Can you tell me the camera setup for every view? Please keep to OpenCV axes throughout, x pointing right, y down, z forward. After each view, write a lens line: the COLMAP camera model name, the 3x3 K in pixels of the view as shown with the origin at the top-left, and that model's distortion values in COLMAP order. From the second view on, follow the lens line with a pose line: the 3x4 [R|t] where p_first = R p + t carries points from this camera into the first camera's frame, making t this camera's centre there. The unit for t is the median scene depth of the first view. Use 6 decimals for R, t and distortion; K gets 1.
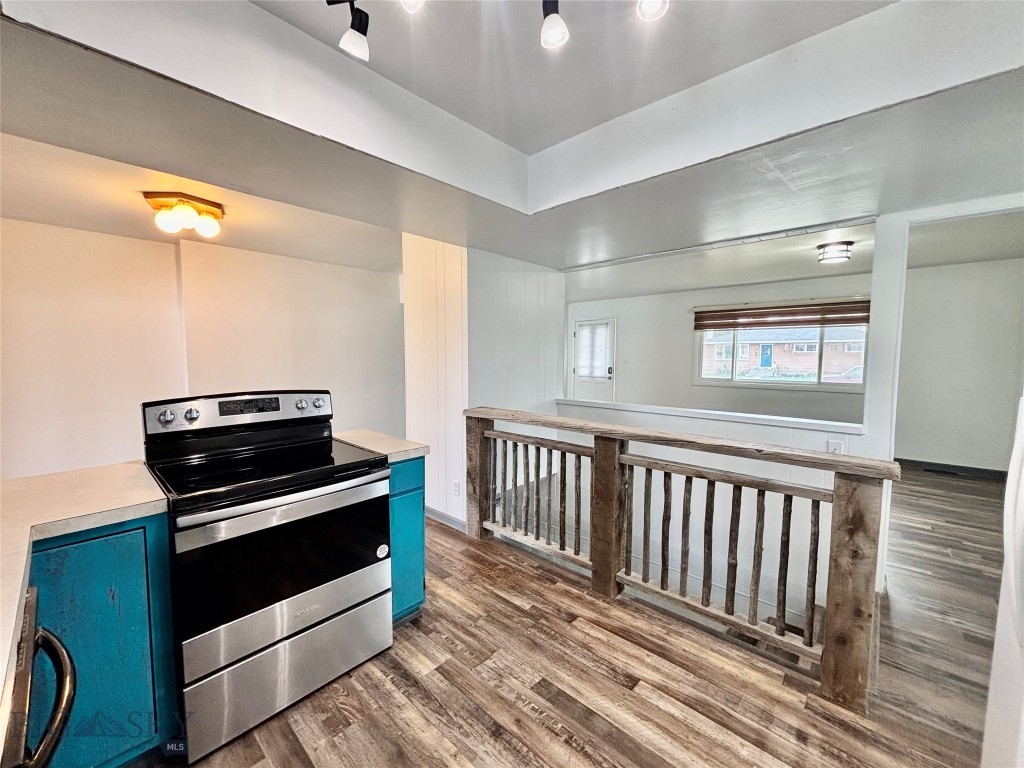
lens RADIAL K [[412.1, 0, 513.5], [0, 412.1, 385.3], [0, 0, 1]] dist [-0.000194, 0.000490]
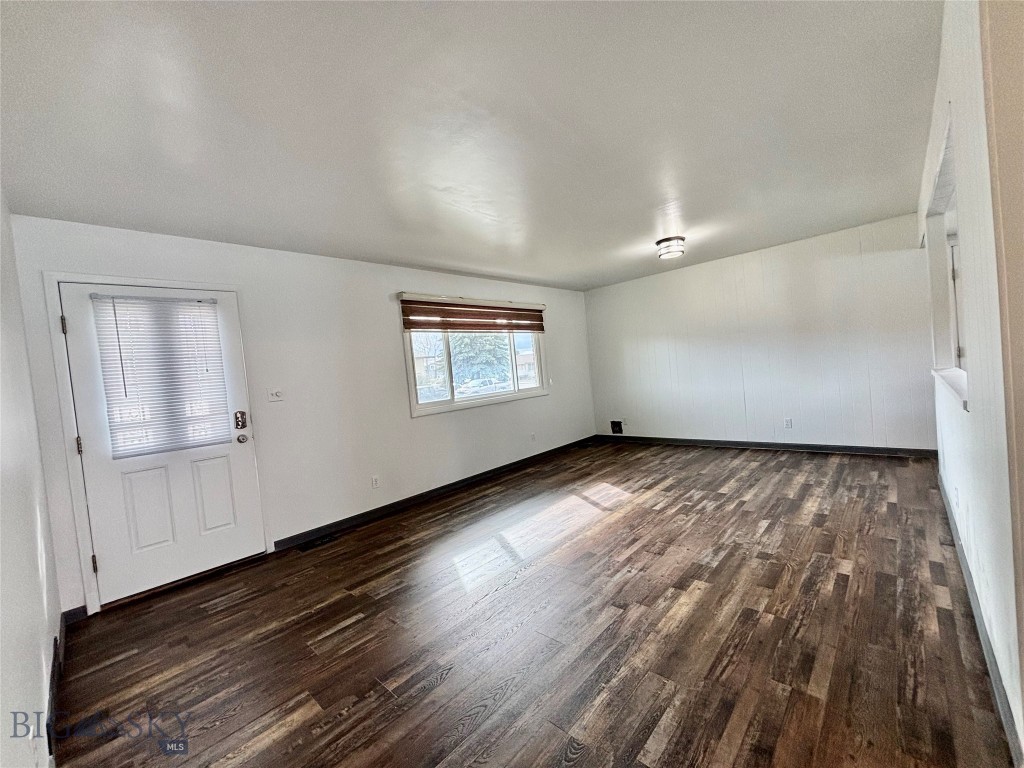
lens RADIAL K [[412.1, 0, 511.5], [0, 412.1, 381.3], [0, 0, 1]] dist [-0.000194, 0.000490]
pose [[0.013465, -0.032866, 0.999369, -0.177079], [0.156345, 0.987236, 0.030360, -0.050799], [-0.987611, 0.155838, 0.018431, 0.841528]]
